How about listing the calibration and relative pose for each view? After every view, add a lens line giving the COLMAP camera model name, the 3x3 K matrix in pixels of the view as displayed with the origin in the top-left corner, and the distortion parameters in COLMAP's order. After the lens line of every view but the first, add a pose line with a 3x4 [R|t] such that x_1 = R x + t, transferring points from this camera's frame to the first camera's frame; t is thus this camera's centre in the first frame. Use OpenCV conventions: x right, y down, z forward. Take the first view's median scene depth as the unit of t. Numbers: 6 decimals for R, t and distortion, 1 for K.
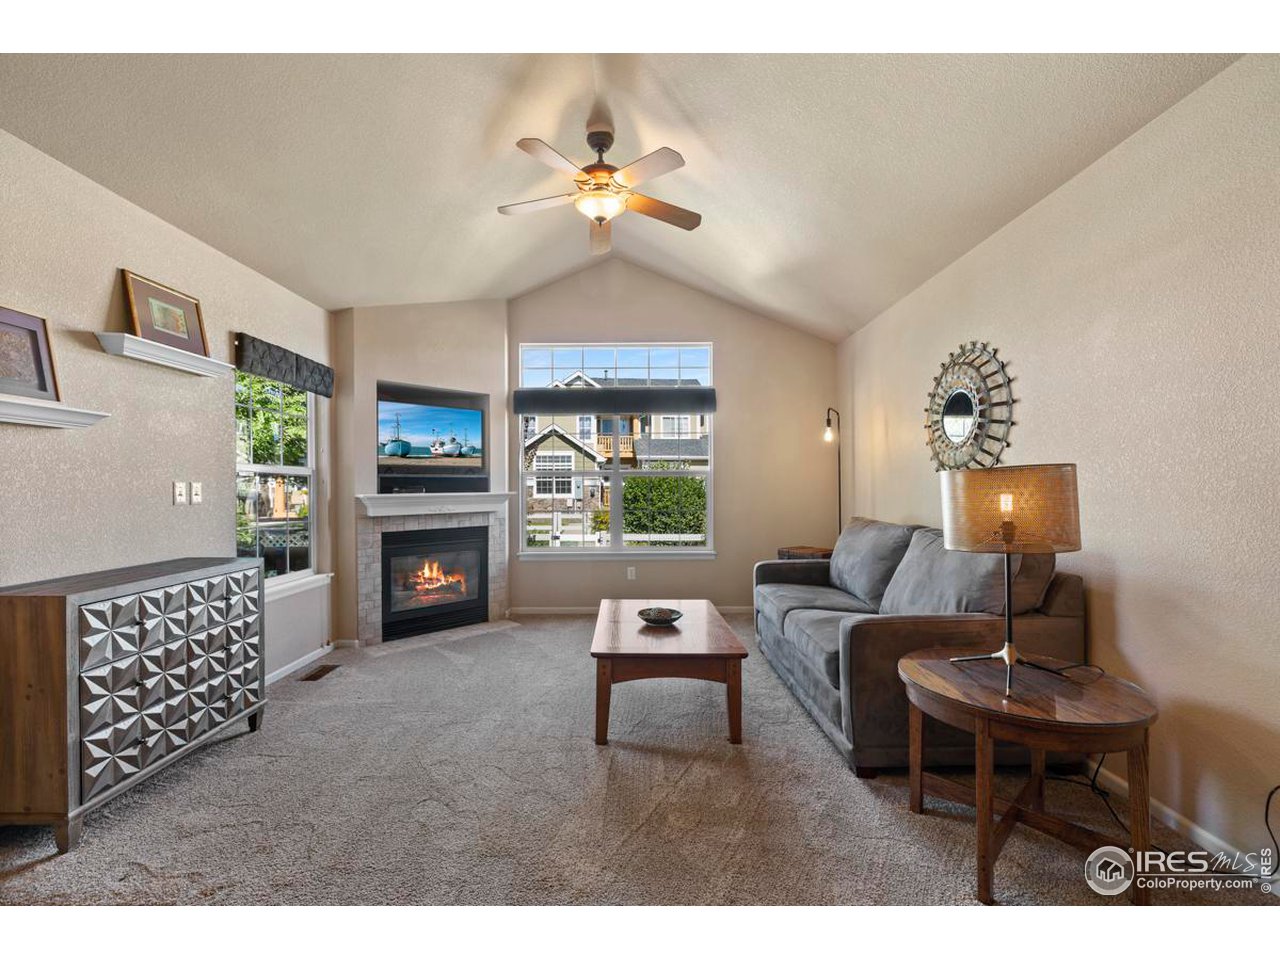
lens RADIAL K [[541.8, 0, 635.4], [0, 541.8, 485.0], [0, 0, 1]] dist [-0.002523, -0.000203]
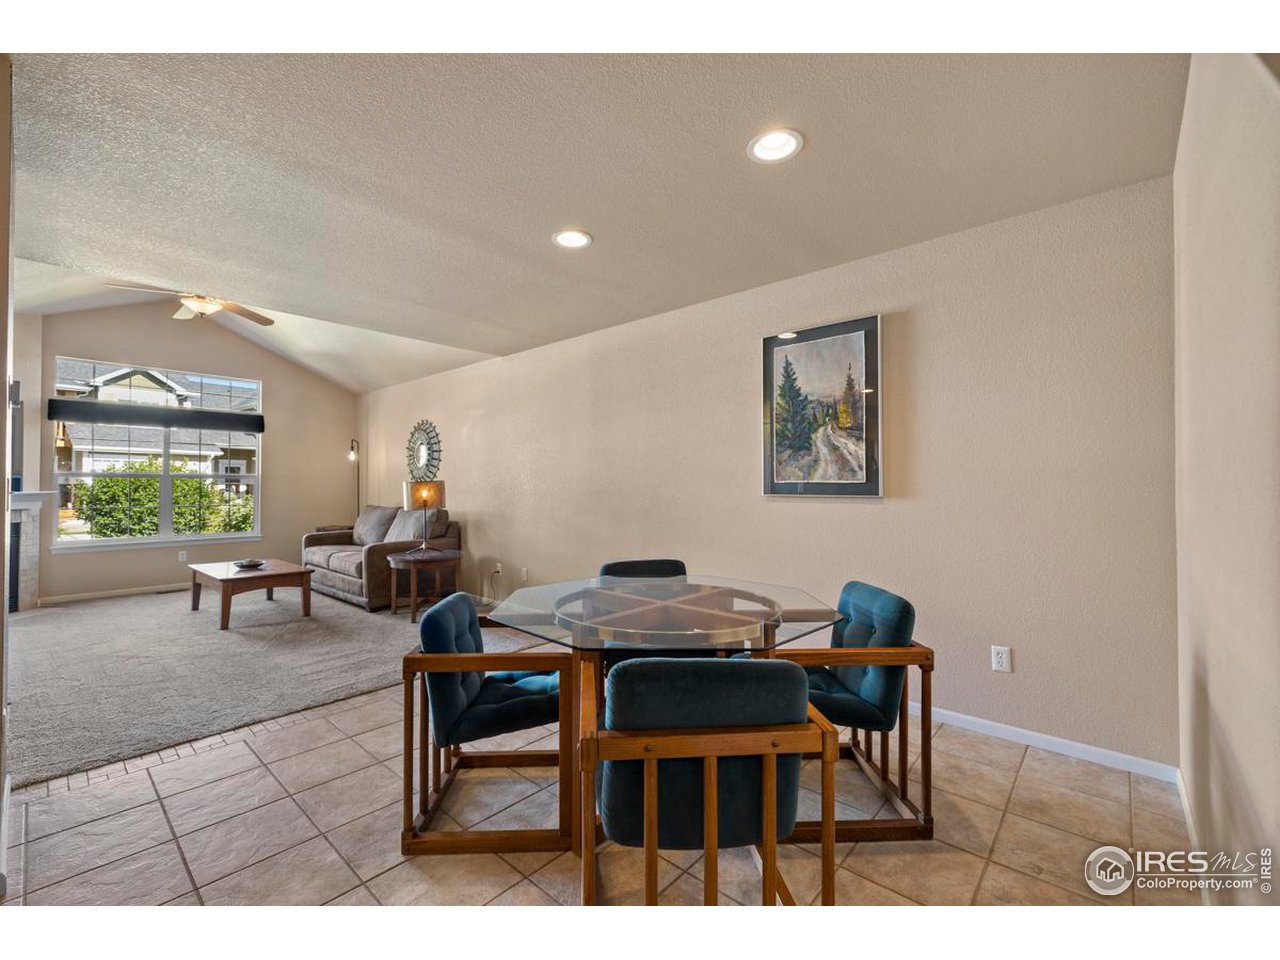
lens RADIAL K [[544.4, 0, 634.4], [0, 544.4, 479.5], [0, 0, 1]] dist [0.000447, 0.000101]
pose [[0.661023, 0.012968, 0.750254, -0.337321], [-0.005815, 0.999909, -0.012160, -0.005641], [-0.750343, 0.003676, 0.661038, -0.785483]]
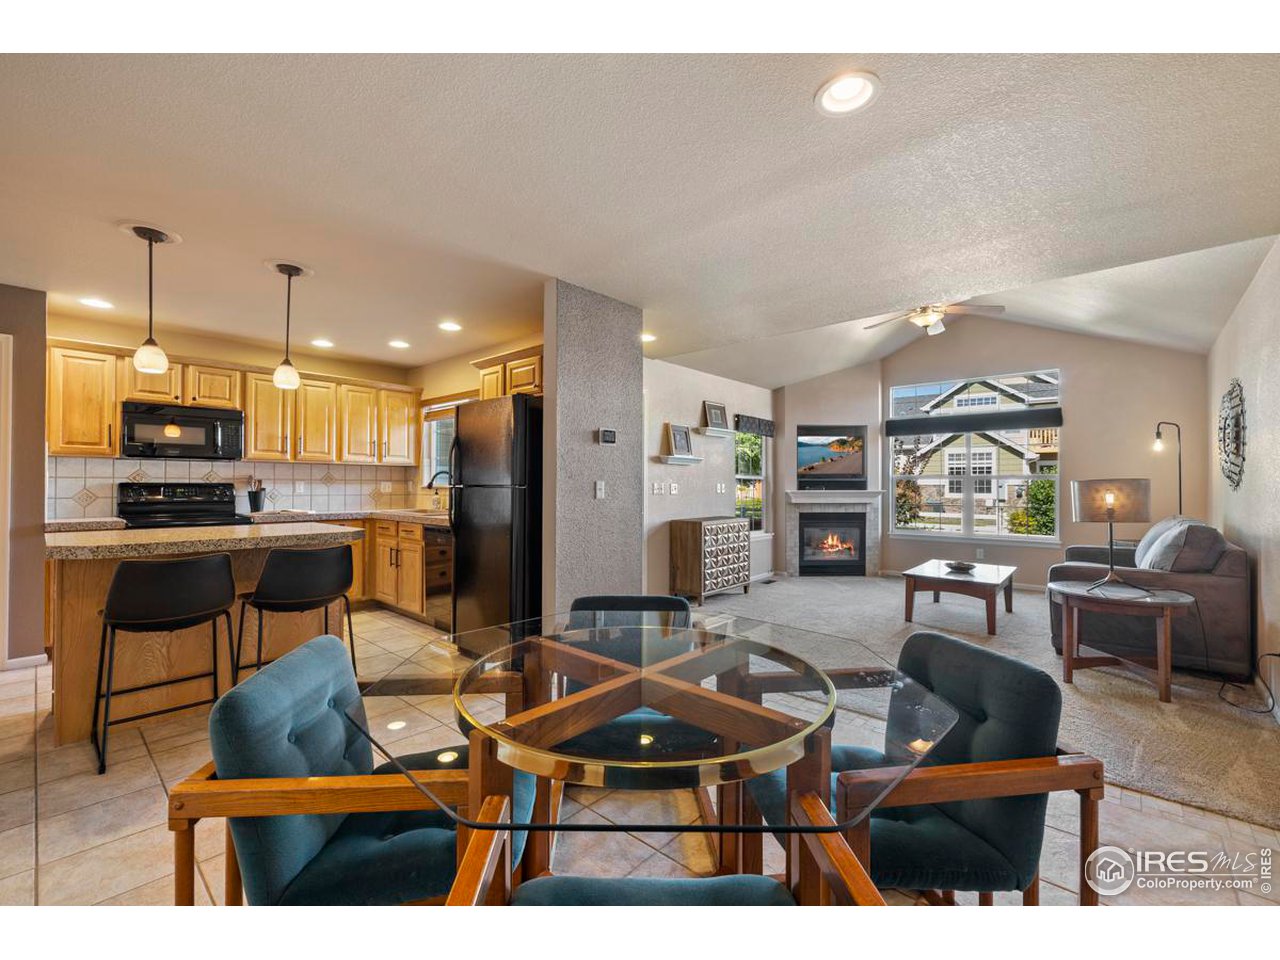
lens RADIAL K [[541.8, 0, 635.4], [0, 541.8, 485.0], [0, 0, 1]] dist [-0.002523, -0.000203]
pose [[0.746246, 0.005999, -0.665643, 0.308290], [-0.003661, 0.999981, 0.004908, -0.007722], [0.665660, -0.001226, 0.746254, -0.674502]]
